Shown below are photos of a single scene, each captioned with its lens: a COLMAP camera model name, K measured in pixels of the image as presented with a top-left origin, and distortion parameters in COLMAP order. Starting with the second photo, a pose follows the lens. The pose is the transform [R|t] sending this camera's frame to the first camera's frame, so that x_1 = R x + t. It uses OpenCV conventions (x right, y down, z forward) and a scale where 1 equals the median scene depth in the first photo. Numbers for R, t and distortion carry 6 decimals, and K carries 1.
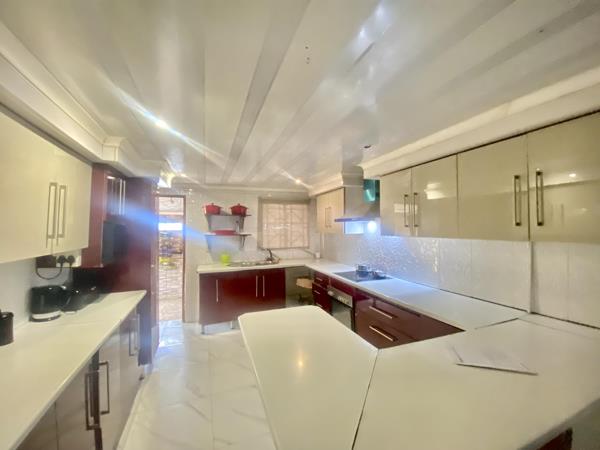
lens RADIAL K [[240.3, 0, 303.2], [0, 240.3, 223.4], [0, 0, 1]] dist [0.003794, 0.000082]
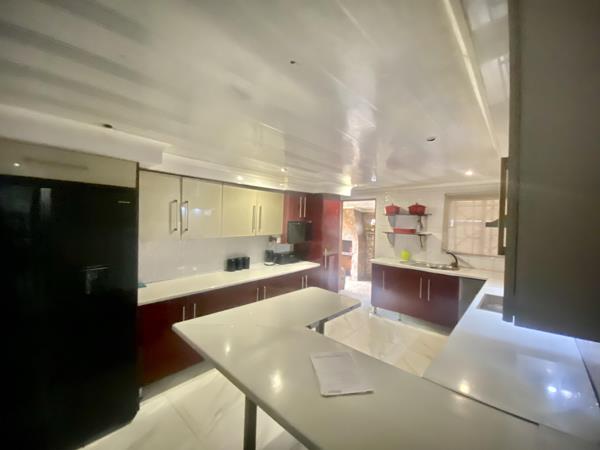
lens RADIAL K [[240.3, 0, 300.4], [0, 240.3, 223.1], [0, 0, 1]] dist [0.003794, 0.000082]
pose [[0.414571, 0.032343, -0.909442, 0.424358], [-0.008242, 0.999461, 0.031787, -0.024476], [0.909980, -0.005682, 0.414614, 0.134459]]
